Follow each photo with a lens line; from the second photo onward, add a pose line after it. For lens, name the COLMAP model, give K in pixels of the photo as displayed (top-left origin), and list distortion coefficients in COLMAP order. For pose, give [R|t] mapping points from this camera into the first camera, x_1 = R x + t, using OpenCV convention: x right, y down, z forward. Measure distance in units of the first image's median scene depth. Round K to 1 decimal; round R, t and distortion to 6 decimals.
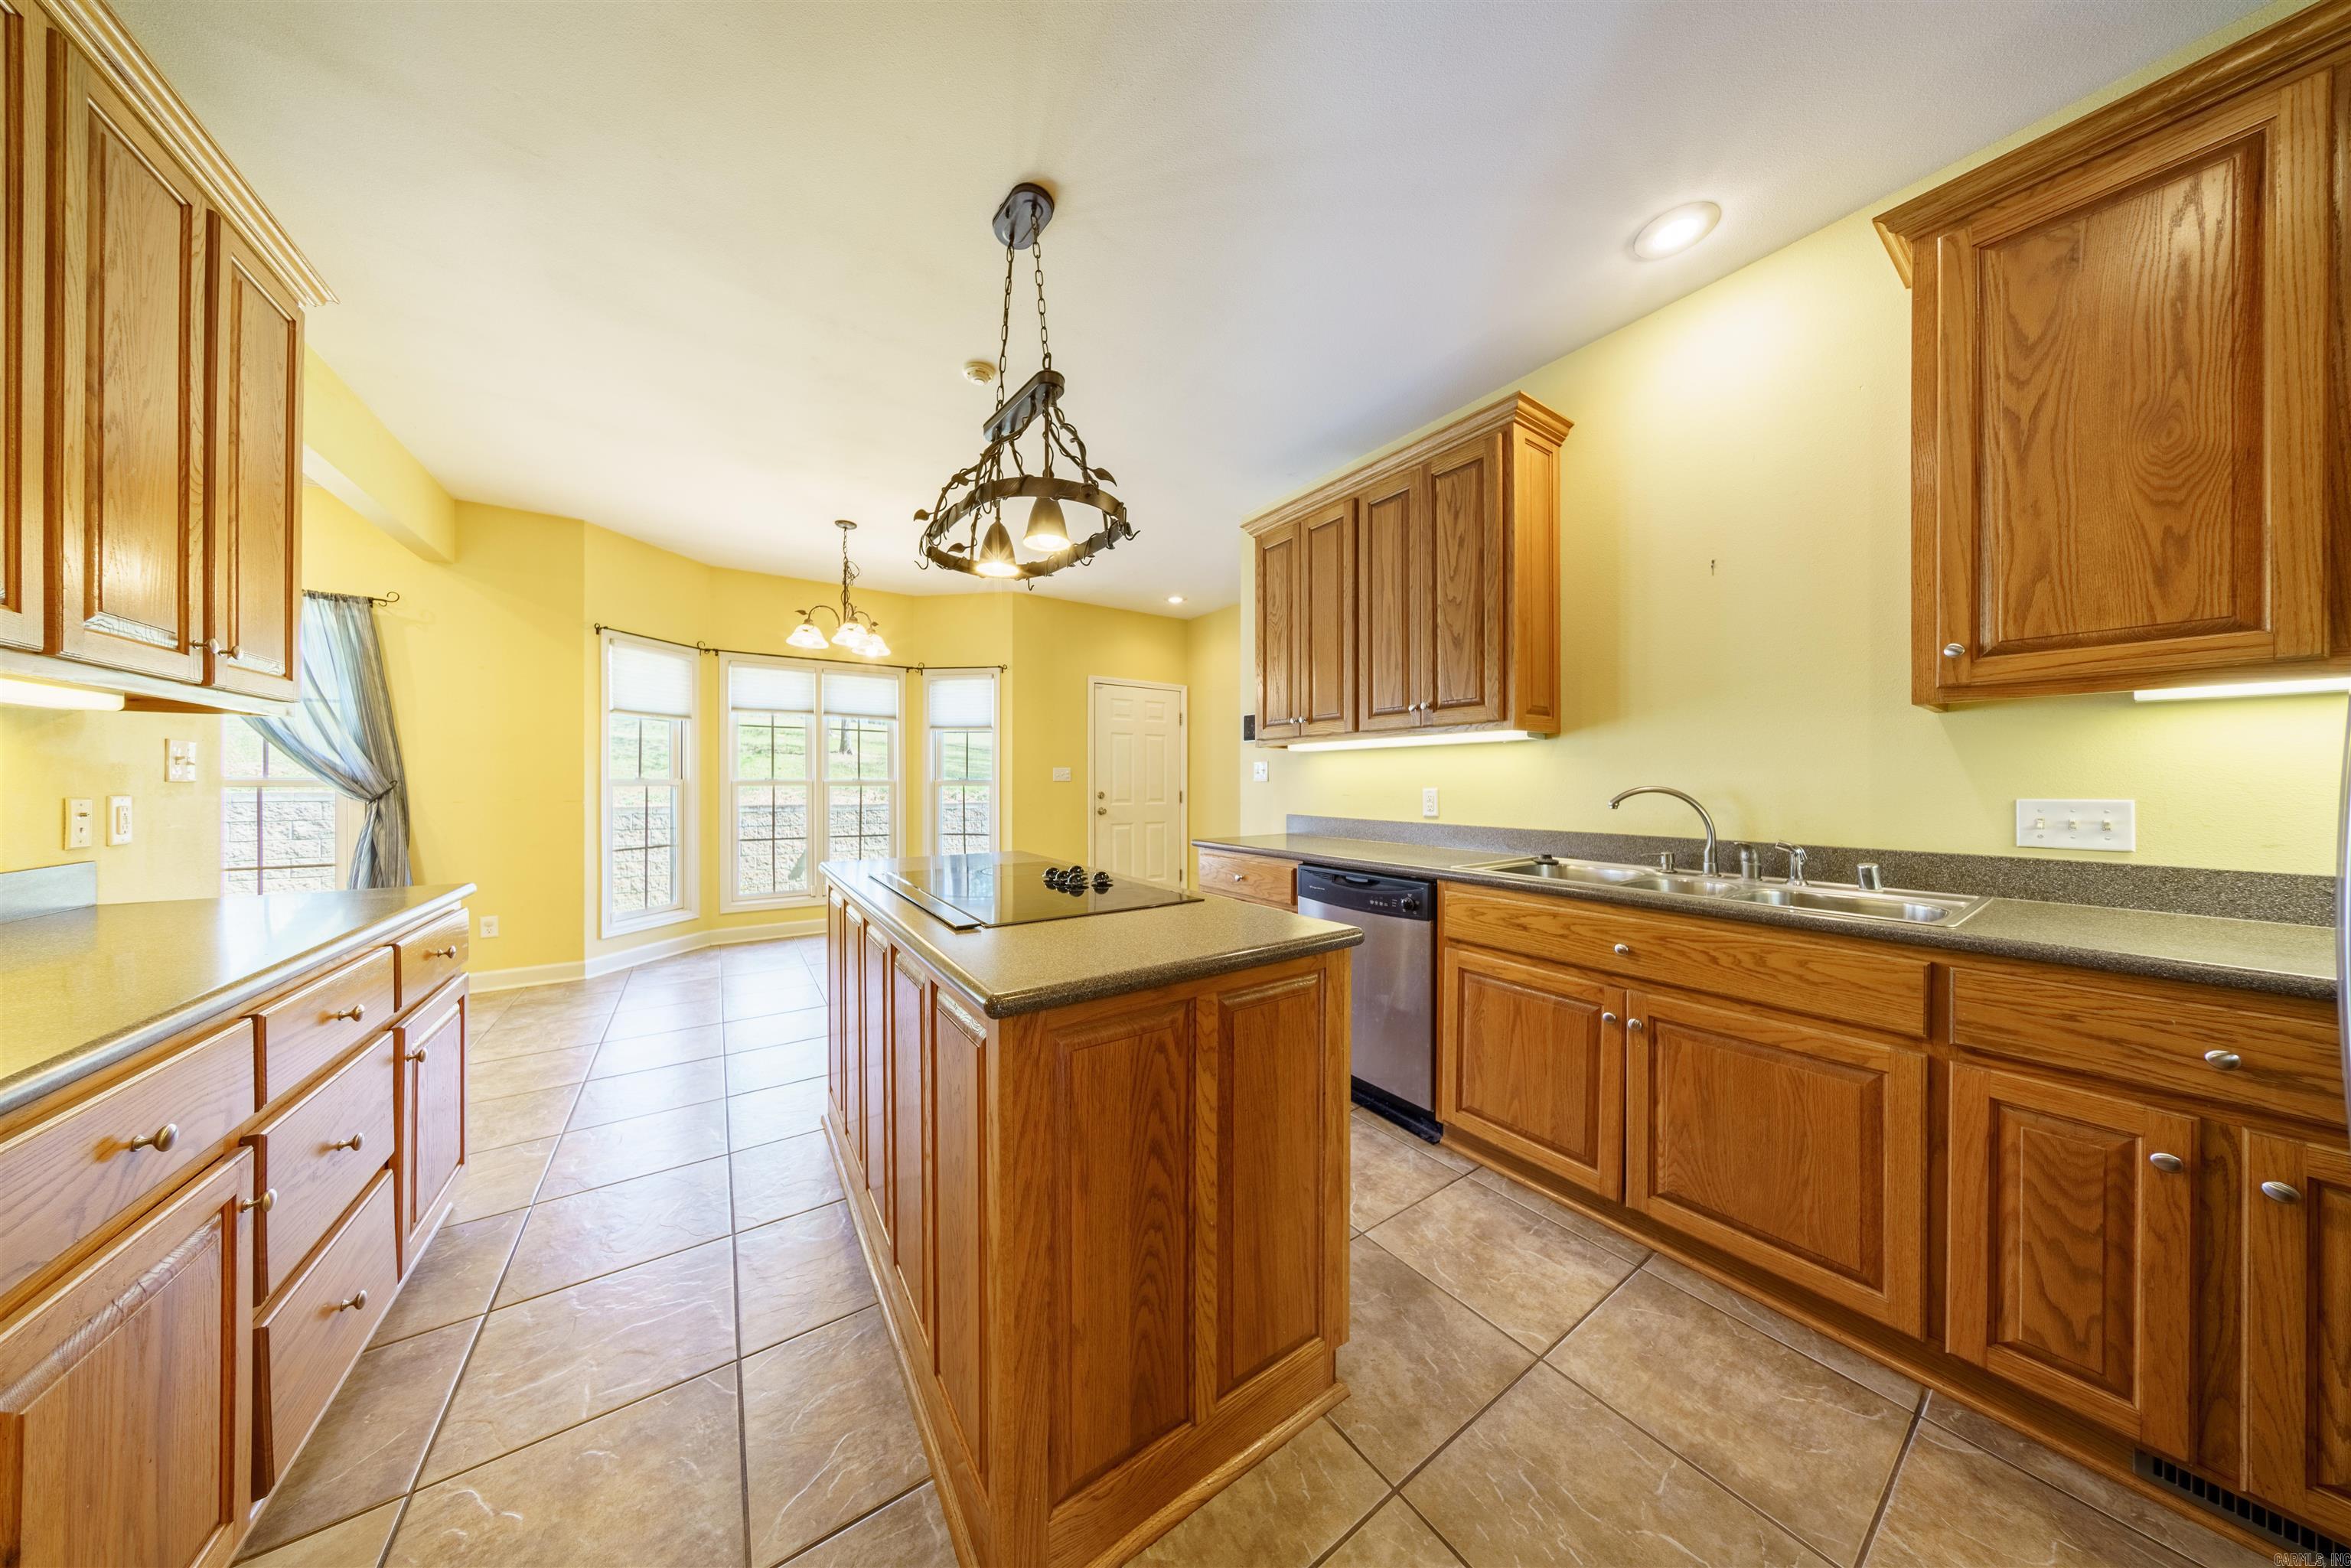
lens RADIAL K [[673.4, 0, 1175.6], [0, 673.4, 782.8], [0, 0, 1]] dist [-0.004750, 0.000788]
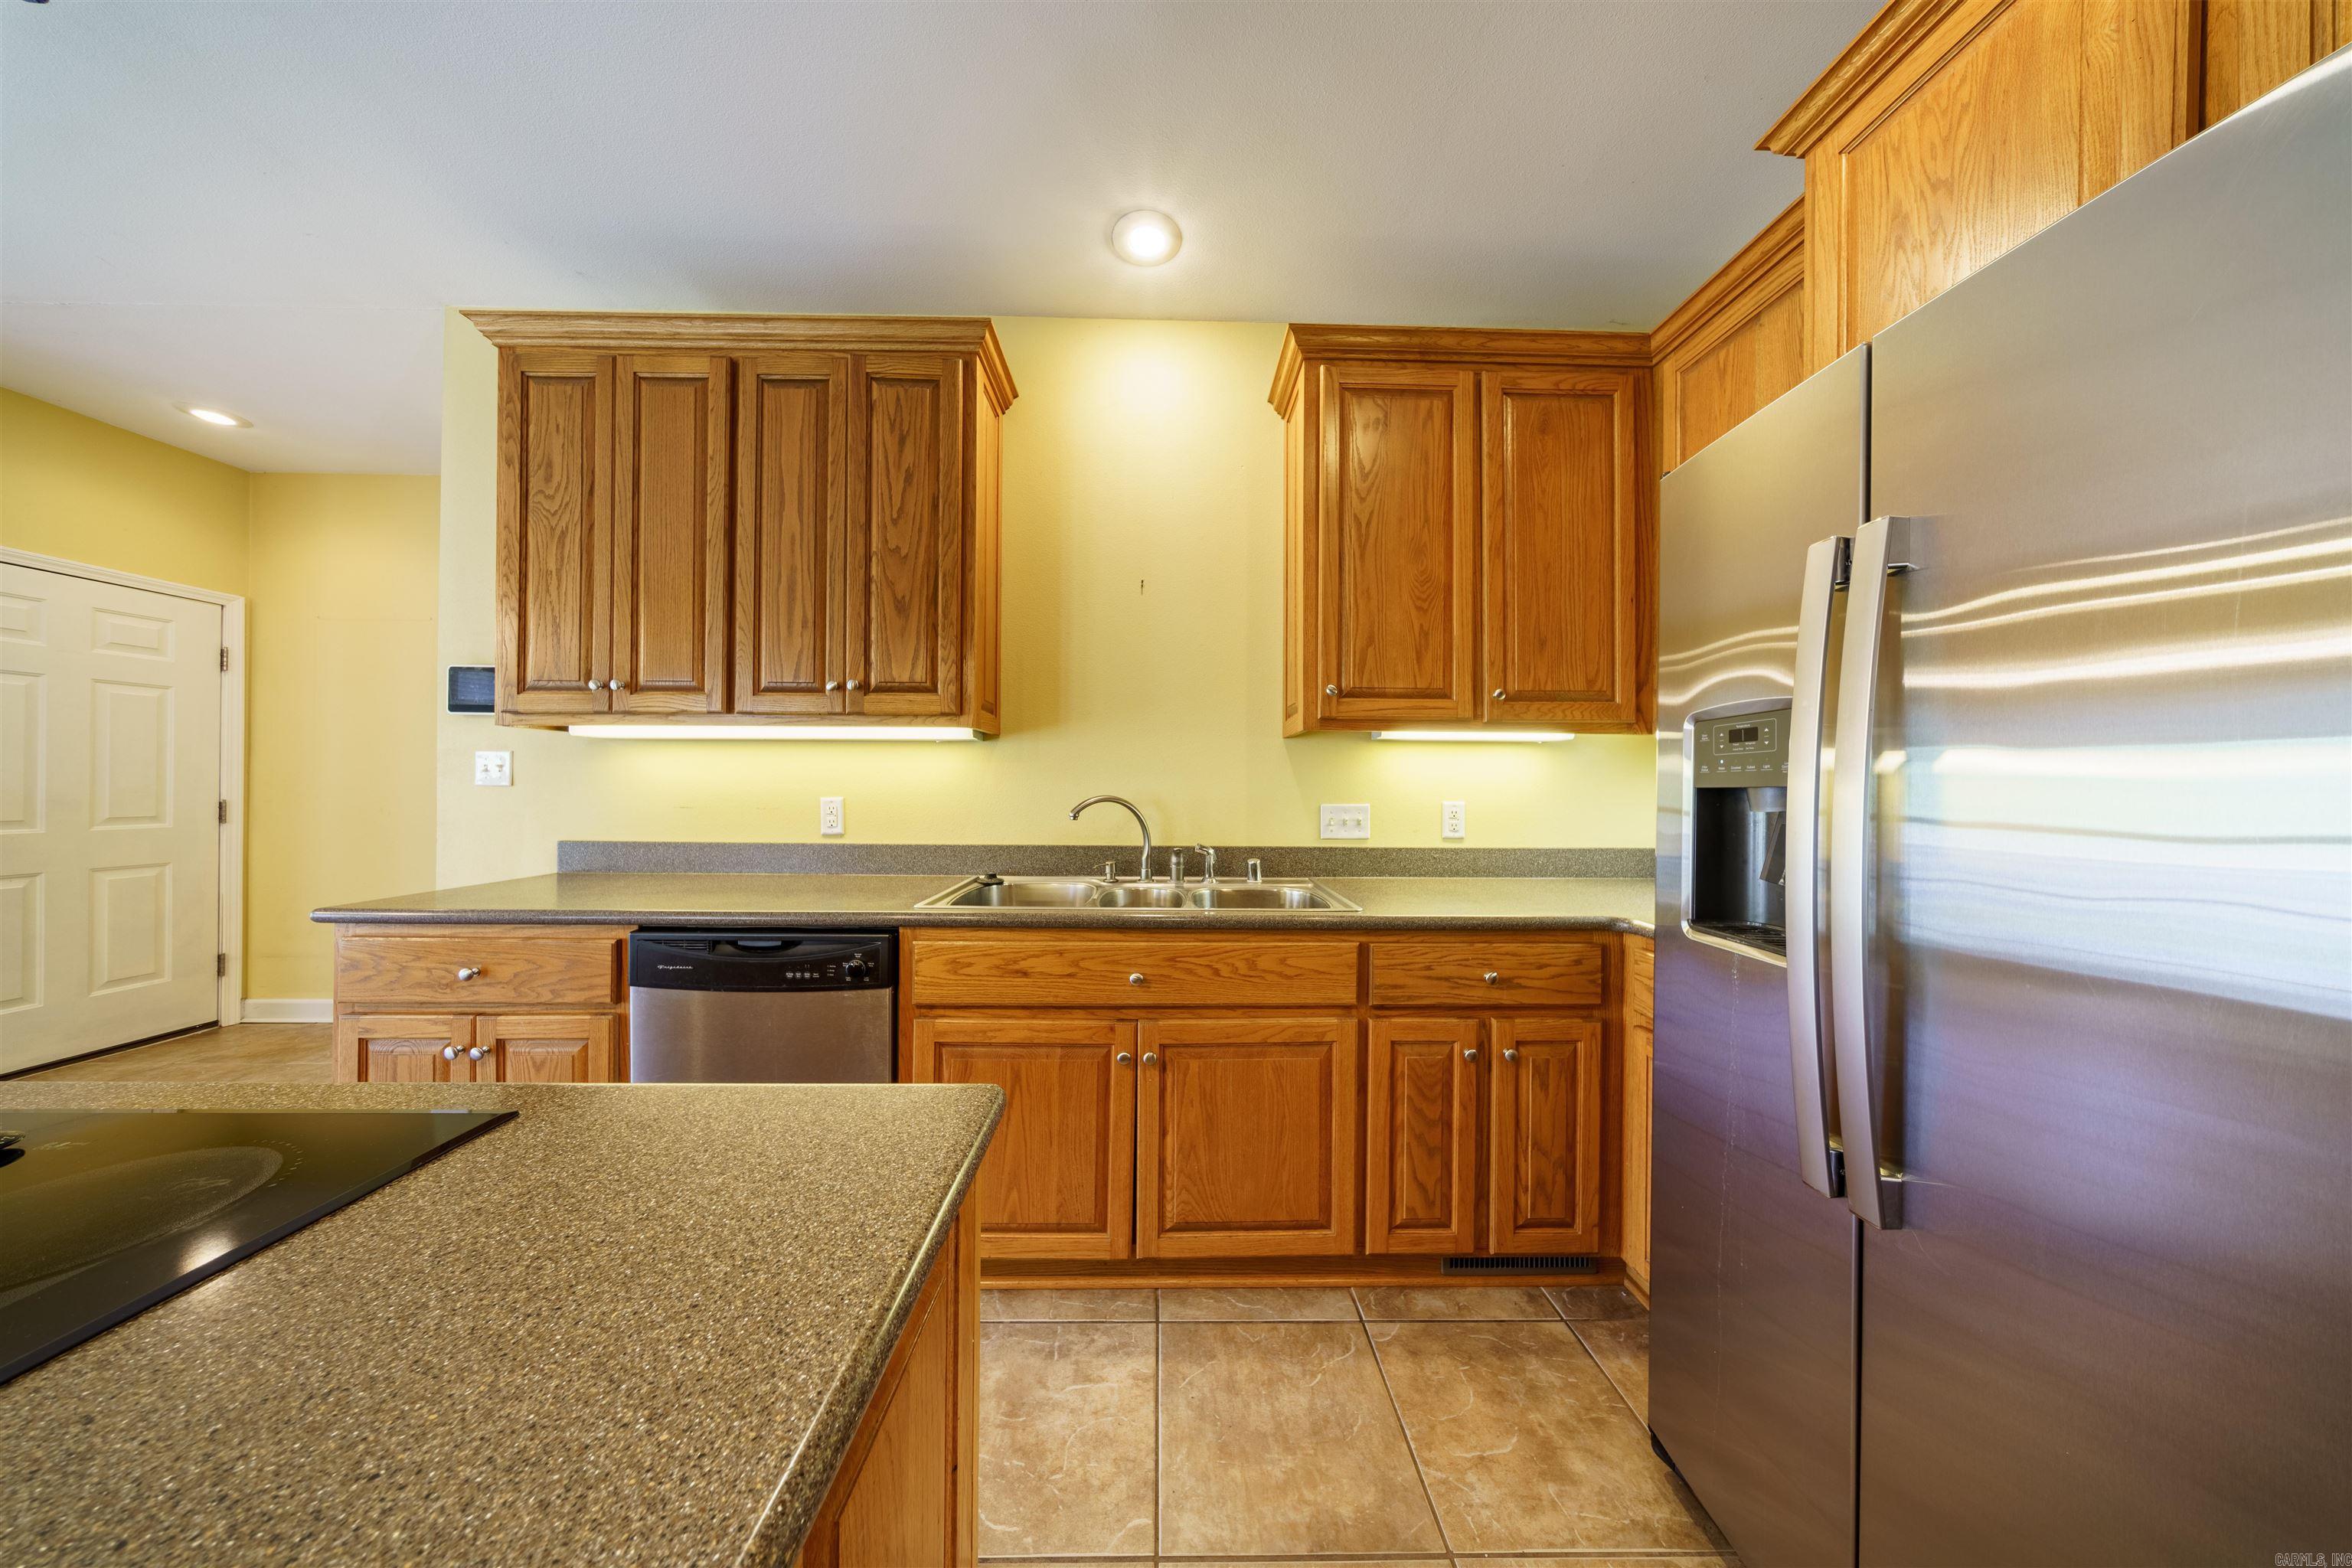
lens RADIAL K [[673.7, 0, 1171.0], [0, 673.7, 783.9], [0, 0, 1]] dist [-0.004750, 0.000788]
pose [[0.552858, 0.004124, 0.833266, -0.047821], [-0.005344, 0.999985, -0.001403, -0.009440], [-0.833259, -0.003677, 0.552871, 0.327529]]
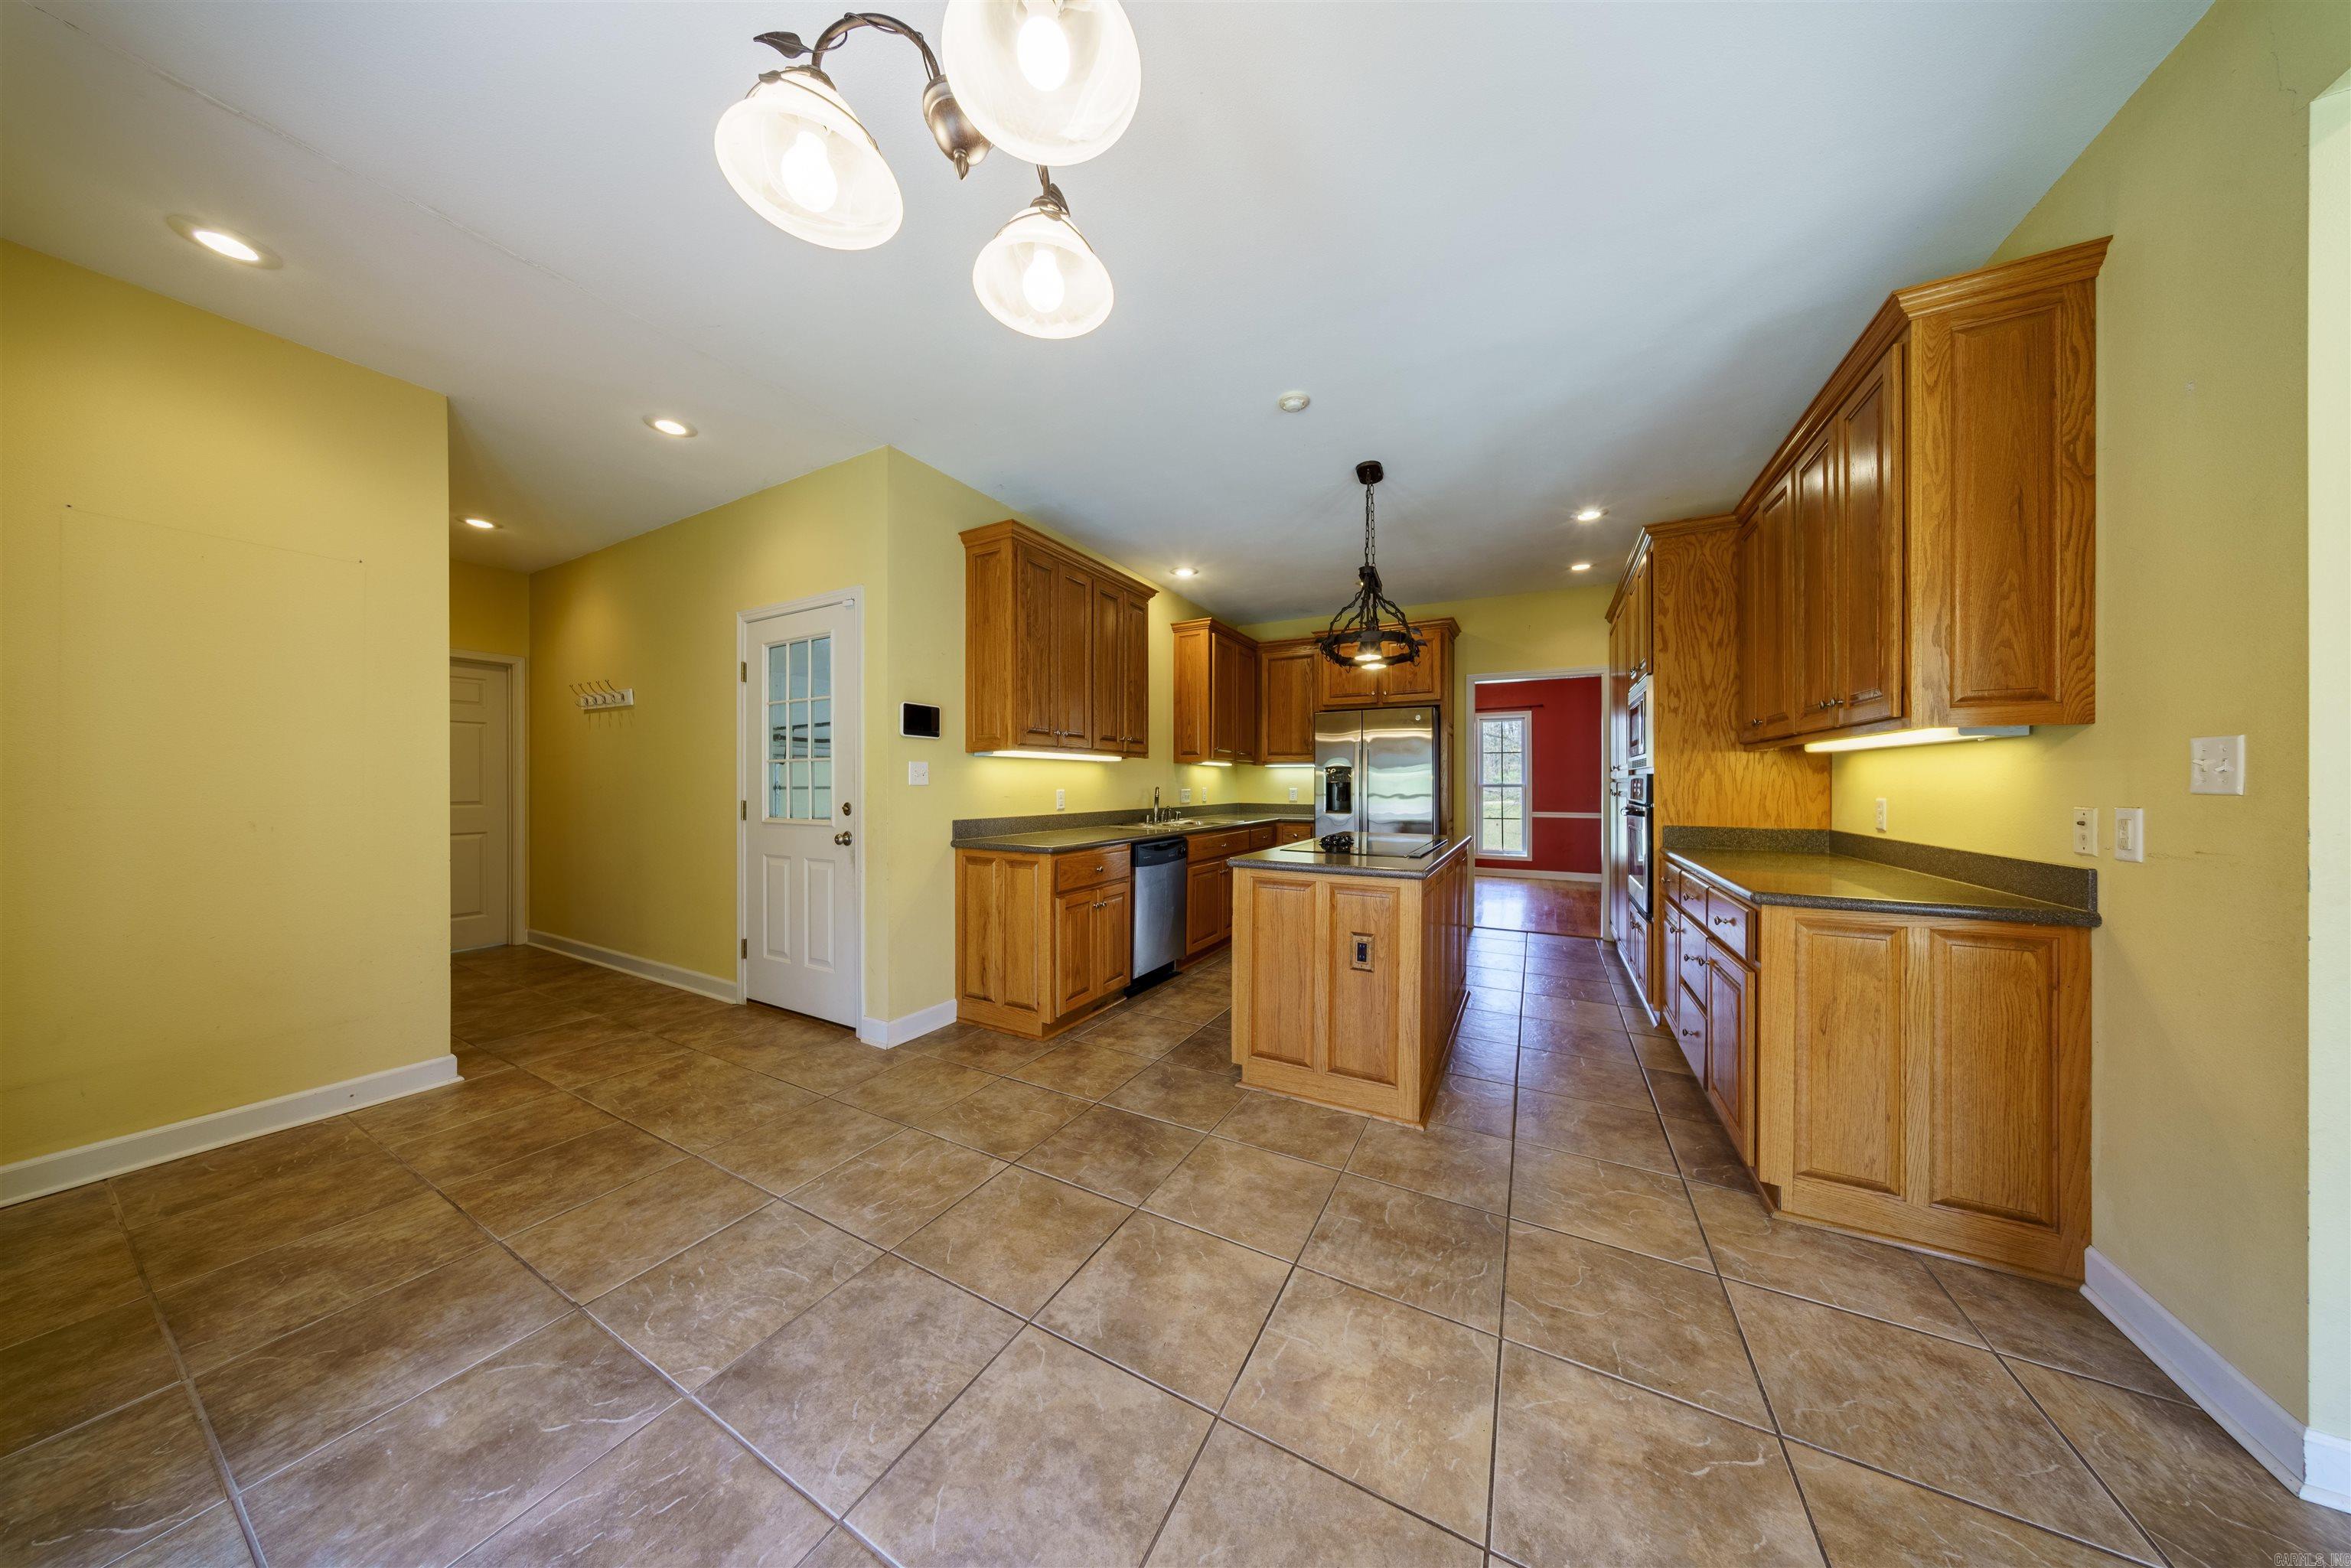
lens RADIAL K [[673.4, 0, 1168.6], [0, 673.4, 782.8], [0, 0, 1]] dist [-0.004750, 0.000788]
pose [[-0.449479, 0.000657, 0.893291, -1.221009], [-0.000030, 1.000000, -0.000751, -0.006772], [-0.893291, -0.000365, -0.449479, 1.753301]]
